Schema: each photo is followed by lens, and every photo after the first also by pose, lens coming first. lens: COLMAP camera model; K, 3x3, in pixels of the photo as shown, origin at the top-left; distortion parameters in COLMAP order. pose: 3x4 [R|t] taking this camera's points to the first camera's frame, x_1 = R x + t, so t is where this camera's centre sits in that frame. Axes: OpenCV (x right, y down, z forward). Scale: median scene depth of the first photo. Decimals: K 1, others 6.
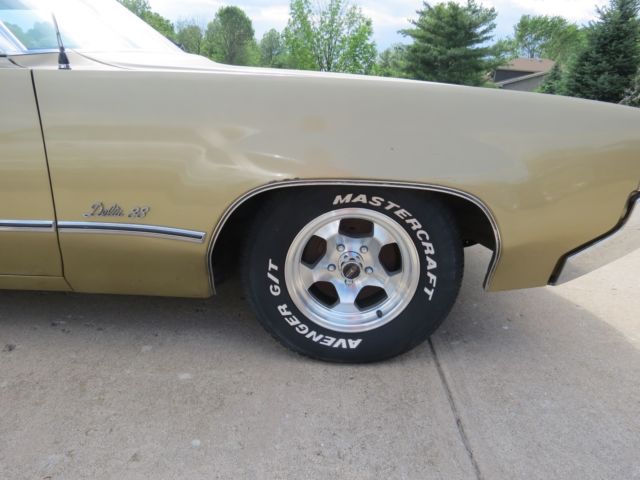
lens RADIAL K [[454.3, 0, 322.1], [0, 454.3, 239.8], [0, 0, 1]] dist [-0.040896, 0.030823]
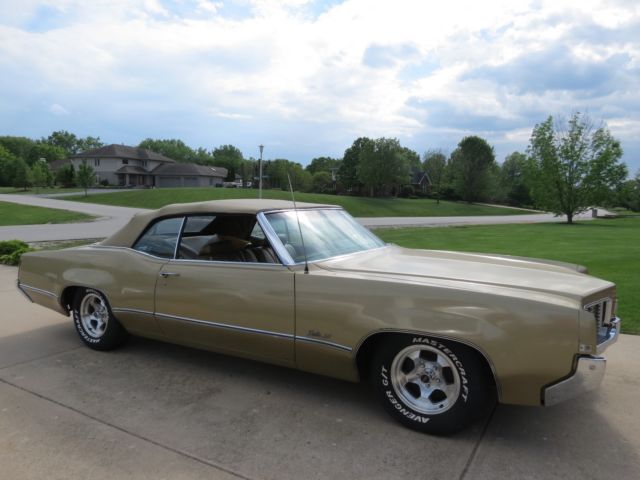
lens RADIAL K [[454.3, 0, 318.6], [0, 454.3, 241.4], [0, 0, 1]] dist [-0.040896, 0.030823]
pose [[0.870506, 0.008234, -0.492088, 0.594375], [-0.130890, 0.967725, -0.215351, -0.021211], [0.474433, 0.251874, 0.843489, -0.931805]]
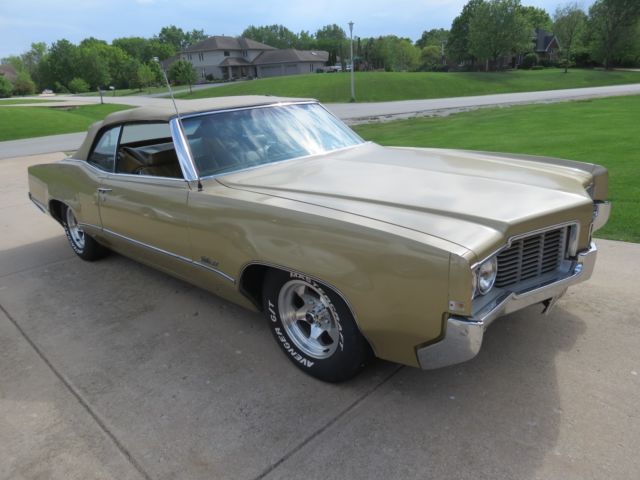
lens RADIAL K [[454.3, 0, 317.5], [0, 454.3, 240.2], [0, 0, 1]] dist [-0.040896, 0.030823]
pose [[0.728476, 0.133285, -0.671980, 1.101742], [-0.128167, 0.990088, 0.057438, -0.292846], [0.672975, 0.044283, 0.738338, -0.160026]]
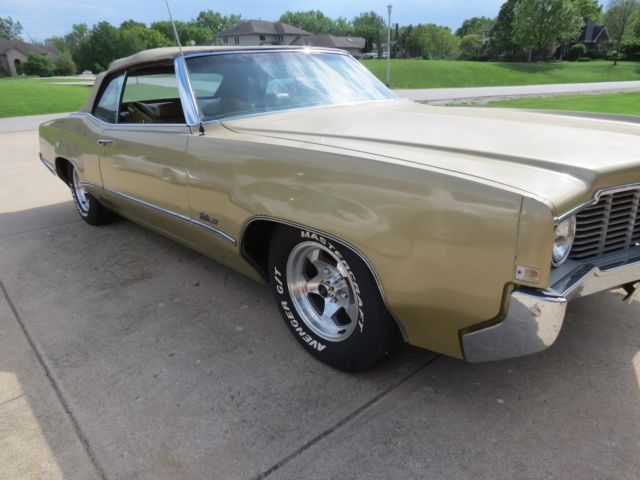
lens RADIAL K [[454.3, 0, 316.2], [0, 454.3, 240.8], [0, 0, 1]] dist [-0.040896, 0.030823]
pose [[0.677477, 0.183589, -0.712264, 0.924780], [-0.169747, 0.981234, 0.091461, -0.180277], [0.715689, 0.058942, 0.695928, 0.091328]]
